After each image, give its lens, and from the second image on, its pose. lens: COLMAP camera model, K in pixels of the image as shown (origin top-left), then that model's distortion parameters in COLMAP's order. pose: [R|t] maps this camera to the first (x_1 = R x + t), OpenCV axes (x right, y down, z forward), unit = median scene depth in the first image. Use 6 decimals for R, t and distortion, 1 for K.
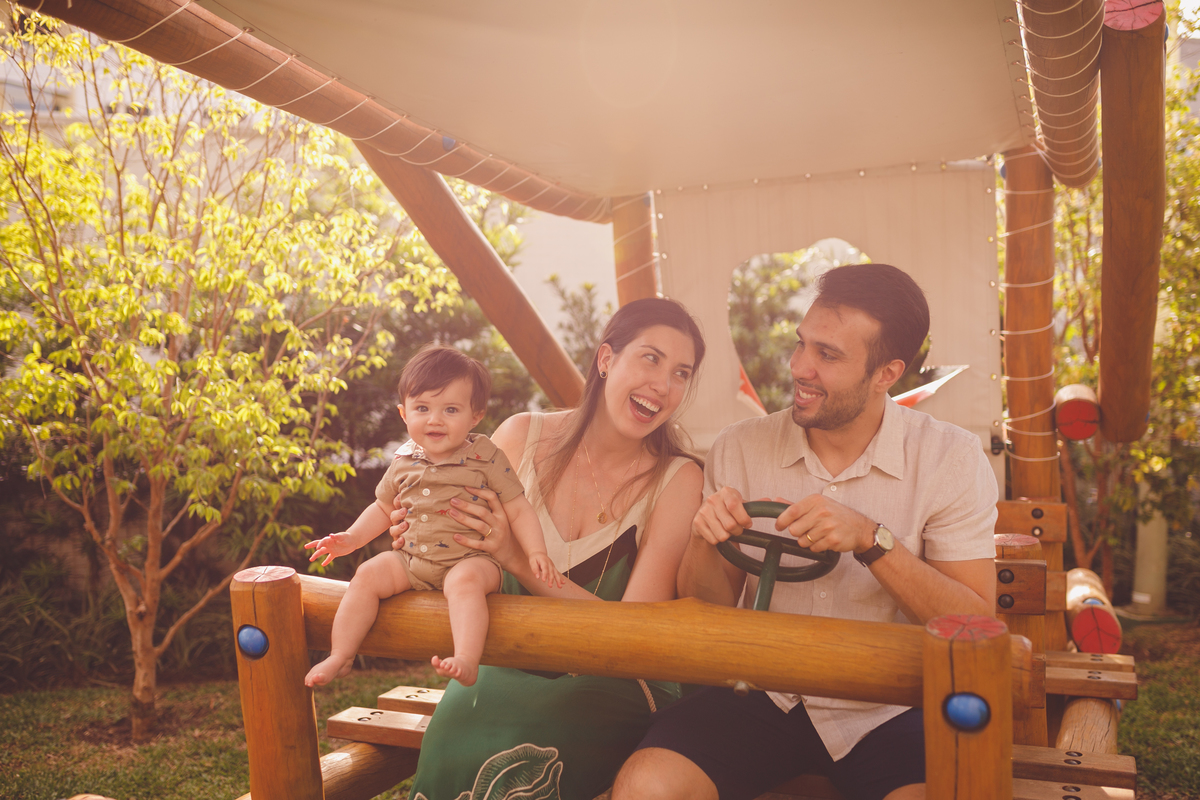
lens RADIAL K [[1224.4, 0, 597.7], [0, 1224.4, 359.4], [0, 0, 1]] dist [-0.023232, -0.017283]
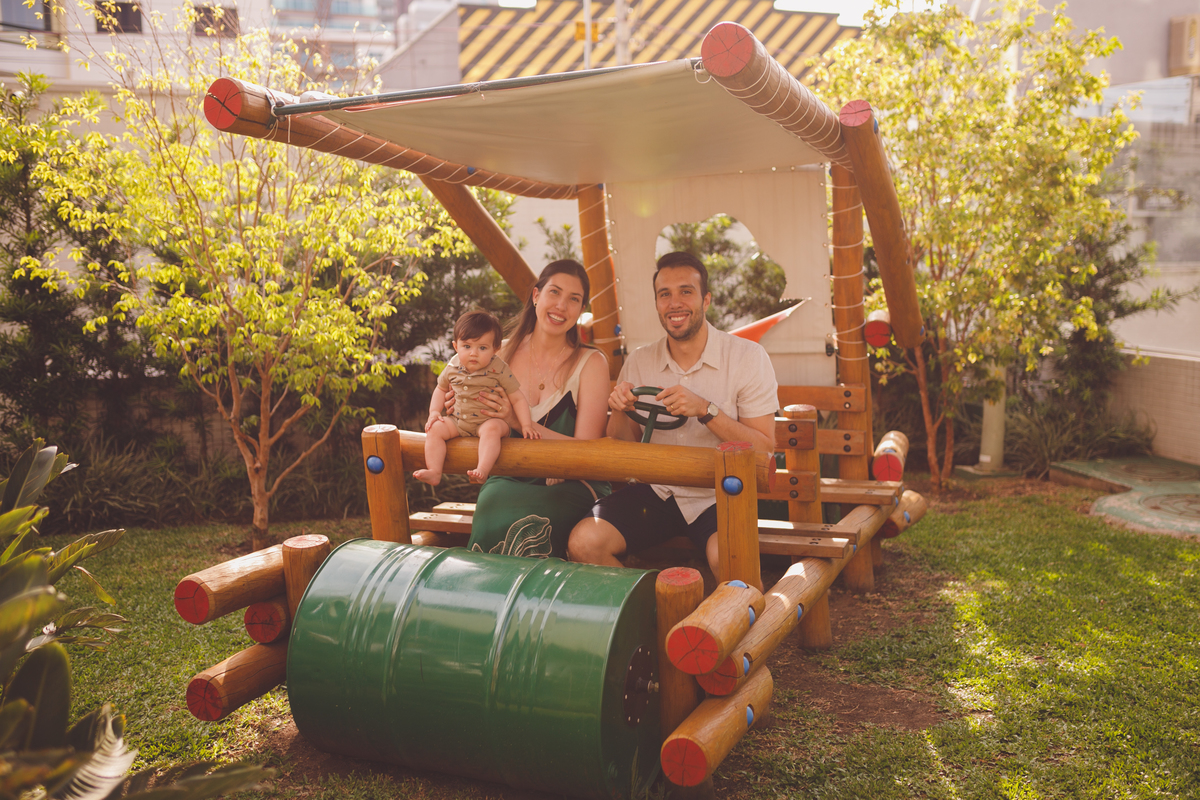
lens RADIAL K [[1224.4, 0, 597.7], [0, 1224.4, 359.4], [0, 0, 1]] dist [-0.023232, -0.017283]
pose [[0.999954, -0.008666, 0.004115, 0.028127], [0.008264, 0.995957, 0.089451, -0.052428], [-0.004874, -0.089413, 0.995983, -0.481268]]
